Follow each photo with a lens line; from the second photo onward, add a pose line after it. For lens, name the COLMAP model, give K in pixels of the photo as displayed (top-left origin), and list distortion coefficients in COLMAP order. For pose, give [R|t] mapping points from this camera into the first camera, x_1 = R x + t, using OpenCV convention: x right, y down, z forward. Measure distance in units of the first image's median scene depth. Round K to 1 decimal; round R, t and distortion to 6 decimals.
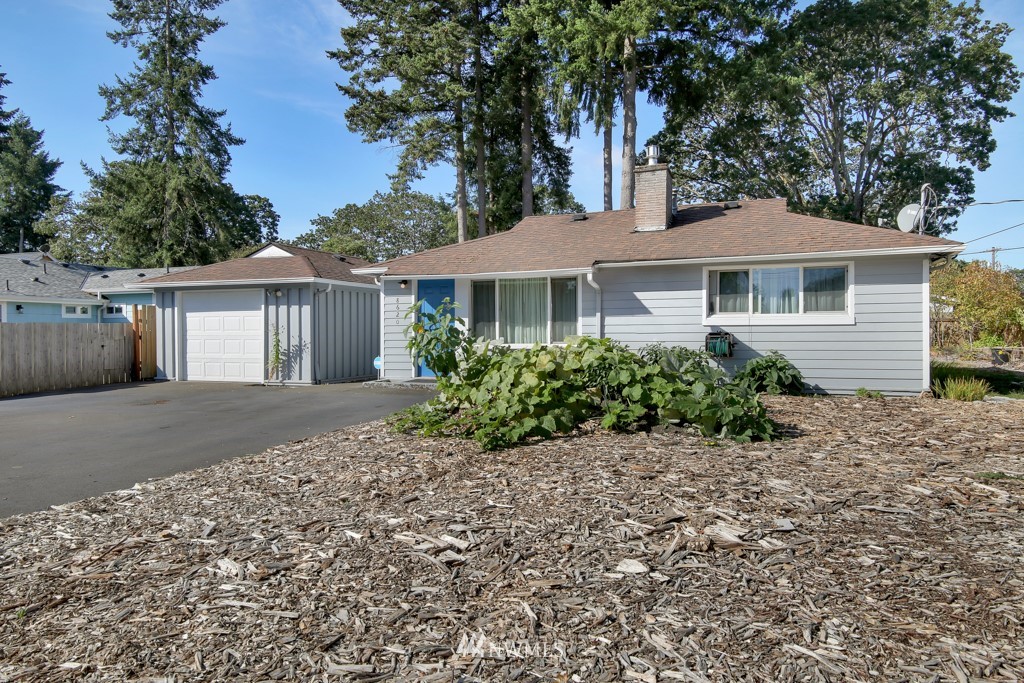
lens RADIAL K [[685.6, 0, 522.0], [0, 685.6, 340.6], [0, 0, 1]] dist [0.004279, 0.000800]
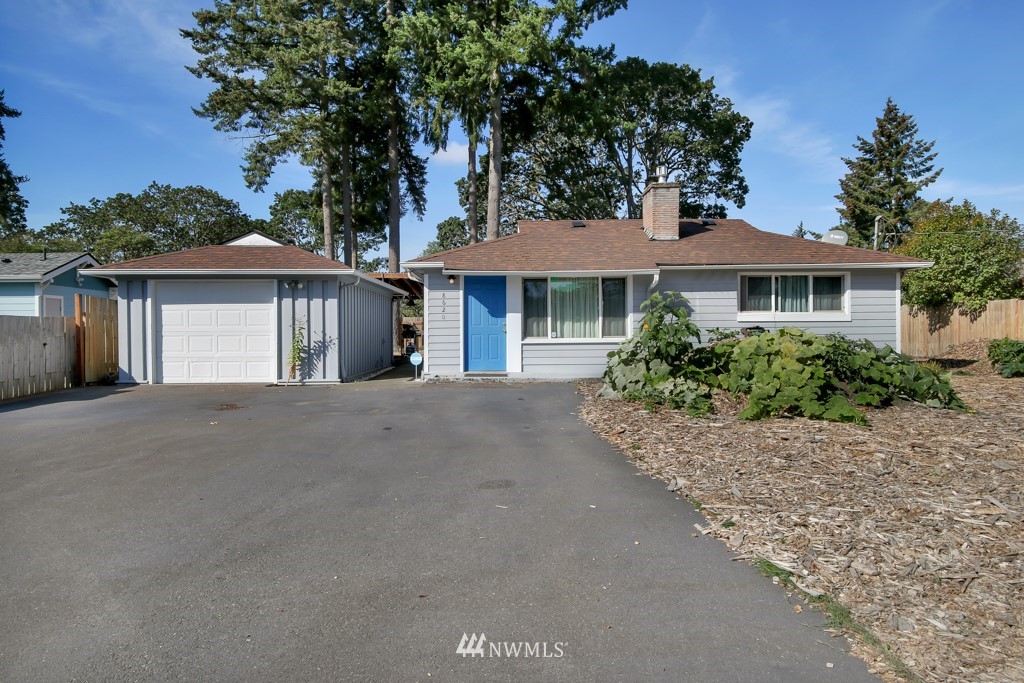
lens RADIAL K [[617.7, 0, 522.5], [0, 617.7, 336.4], [0, 0, 1]] dist [0.016262, -0.041934]
pose [[0.926140, -0.004250, 0.377156, -0.391396], [0.005777, 0.999979, -0.002920, 0.004103], [-0.377136, 0.004883, 0.926145, 0.116591]]
